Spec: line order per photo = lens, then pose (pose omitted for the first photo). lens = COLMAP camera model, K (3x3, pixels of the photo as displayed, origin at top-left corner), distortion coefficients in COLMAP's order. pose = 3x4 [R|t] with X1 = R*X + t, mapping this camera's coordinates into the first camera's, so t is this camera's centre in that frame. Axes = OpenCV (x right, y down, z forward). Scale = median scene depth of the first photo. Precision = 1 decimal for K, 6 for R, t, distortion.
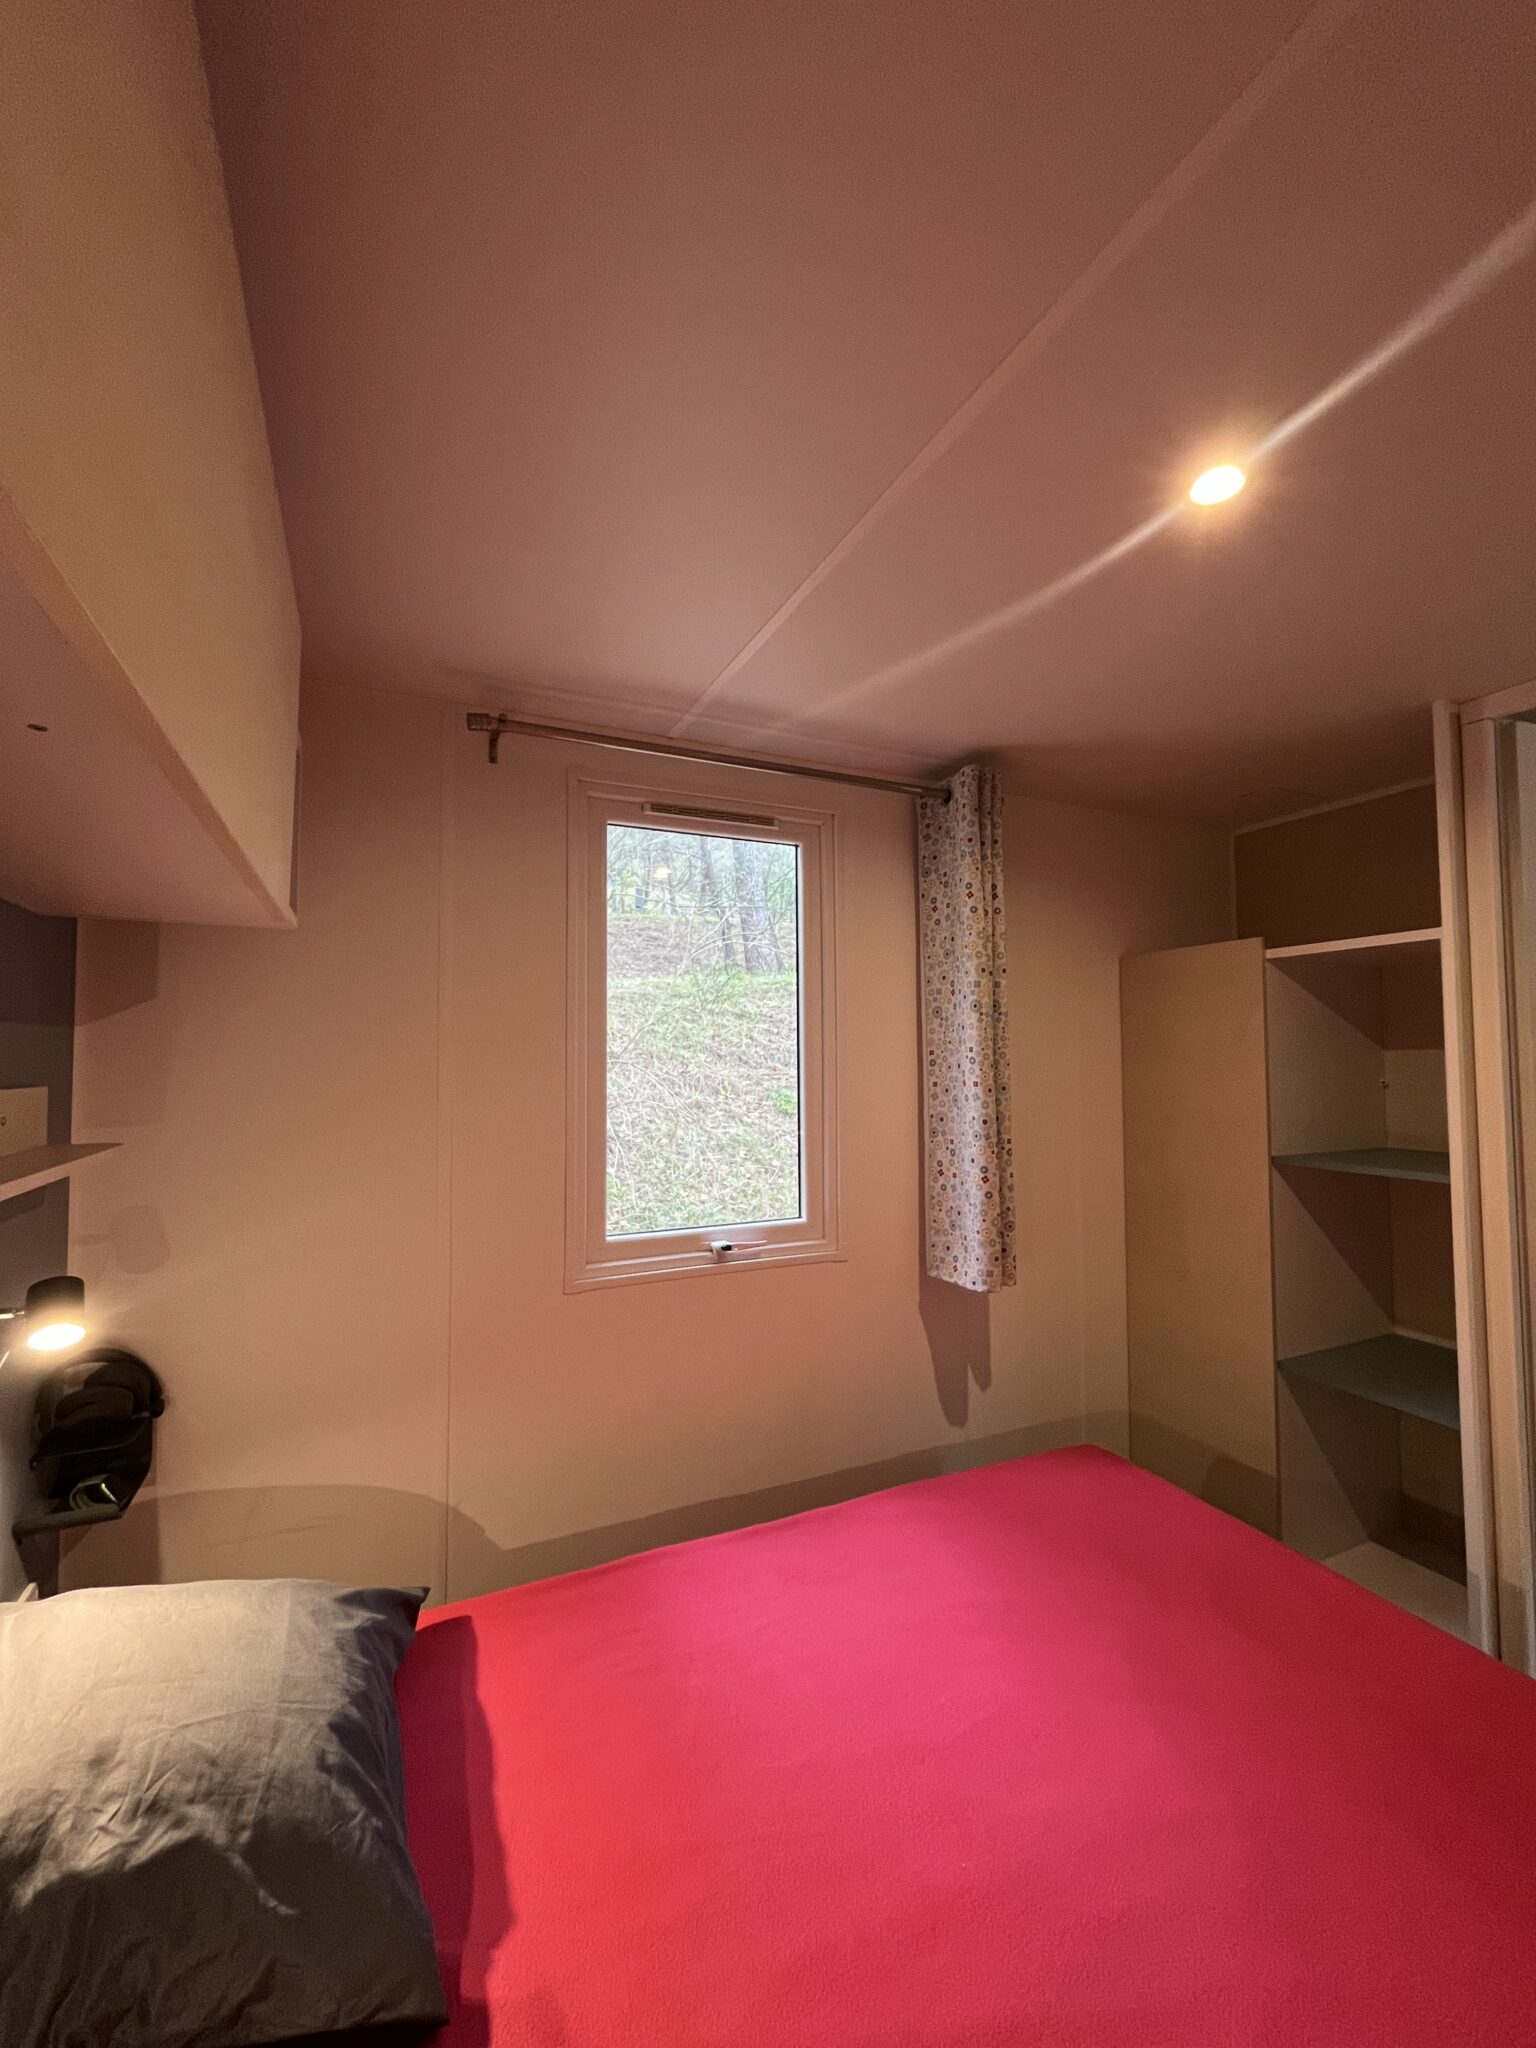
lens RADIAL K [[833.6, 0, 768.2], [0, 833.6, 1018.2], [0, 0, 1]] dist [-0.001394, 0.000096]
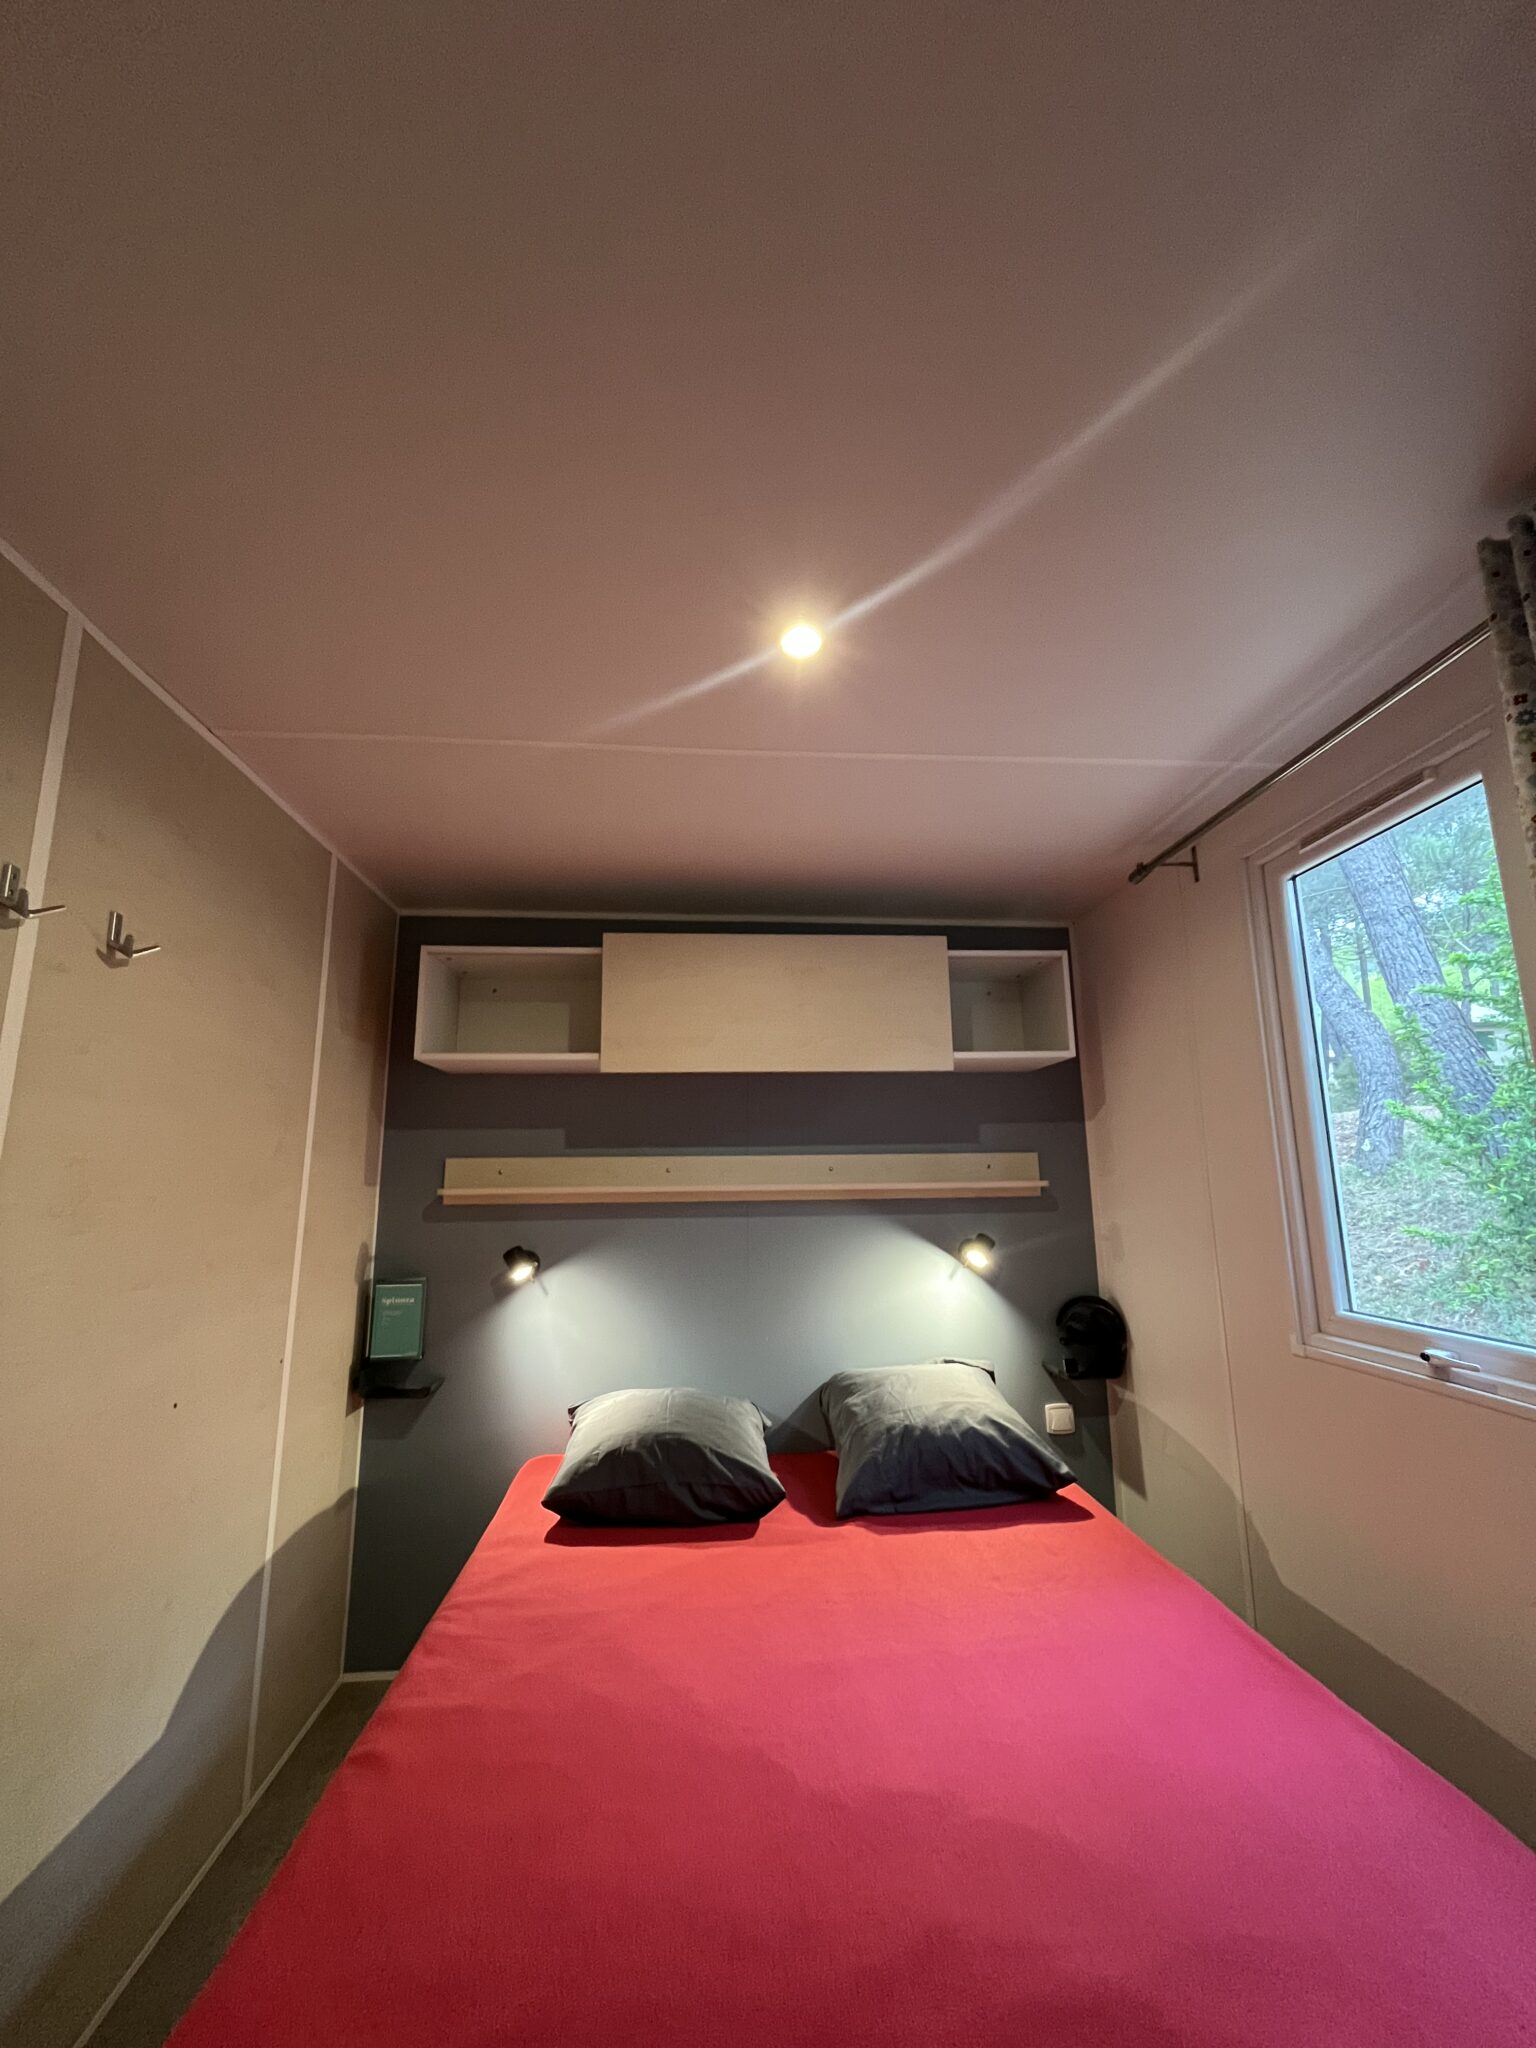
lens RADIAL K [[833.6, 0, 768.2], [0, 833.6, 1018.2], [0, 0, 1]] dist [-0.001394, 0.000096]
pose [[-0.349667, -0.172890, -0.920784, 1.171516], [0.057863, 0.976964, -0.205411, 0.123924], [0.935086, -0.125104, -0.331608, 0.947053]]
